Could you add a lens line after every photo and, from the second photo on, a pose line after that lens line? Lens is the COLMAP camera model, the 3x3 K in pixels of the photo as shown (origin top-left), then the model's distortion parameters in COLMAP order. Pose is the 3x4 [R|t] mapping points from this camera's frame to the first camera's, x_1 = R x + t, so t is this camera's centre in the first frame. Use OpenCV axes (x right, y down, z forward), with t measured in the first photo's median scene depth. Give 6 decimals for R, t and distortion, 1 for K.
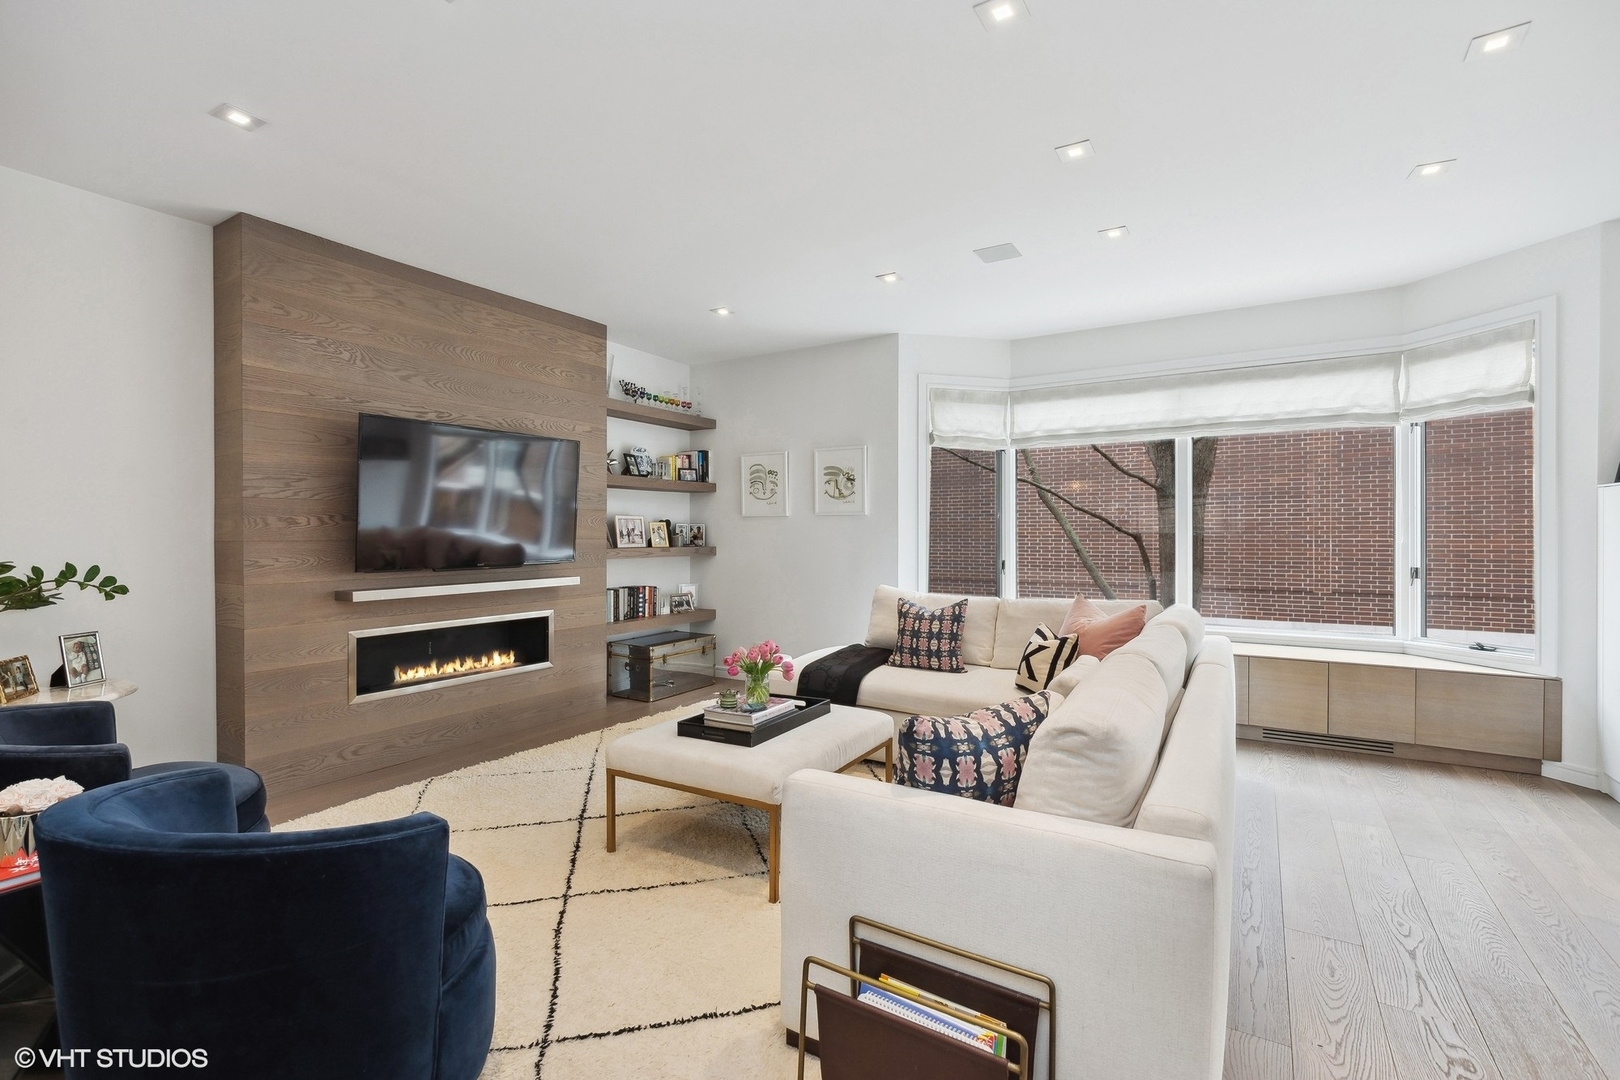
lens RADIAL K [[730.0, 0, 810.0], [0, 730.0, 540.0], [0, 0, 1]] dist [-0.000313, -0.000203]
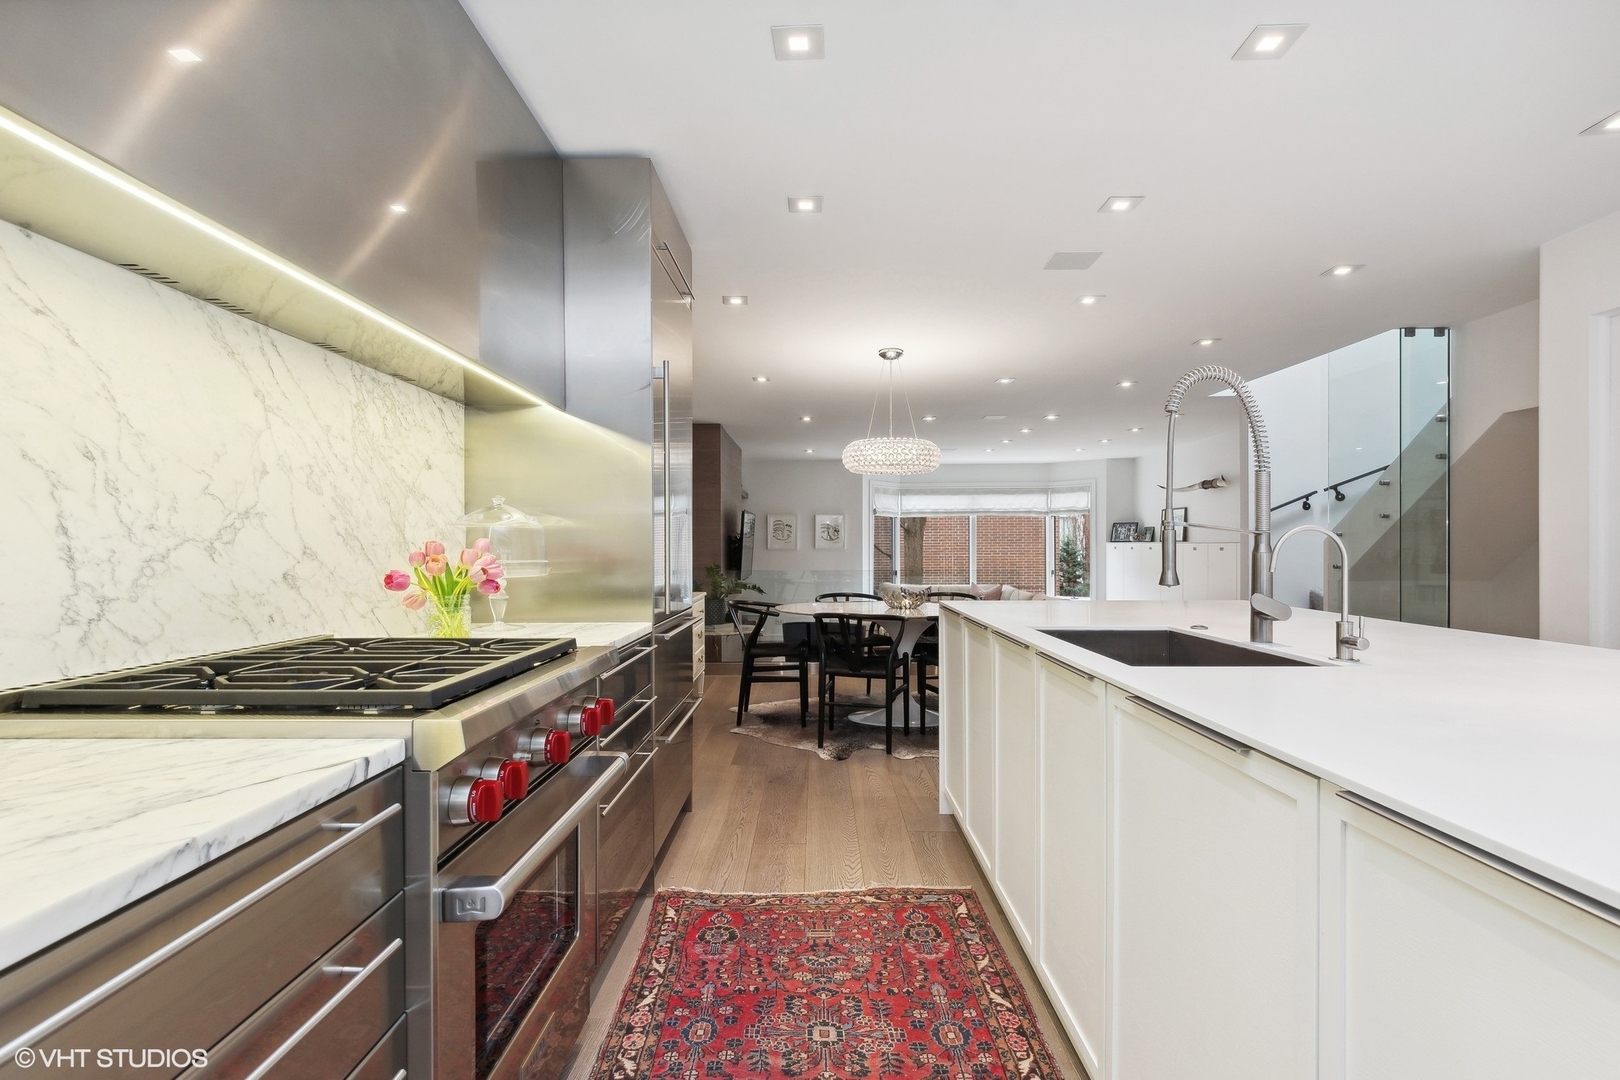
lens RADIAL K [[749.3, 0, 808.5], [0, 749.3, 554.6], [0, 0, 1]] dist [0.002759, 0.000016]
pose [[0.861559, -0.006818, 0.507612, -1.075510], [0.006068, 0.999977, 0.003134, -0.027496], [-0.507622, 0.000380, 0.861580, -0.729150]]
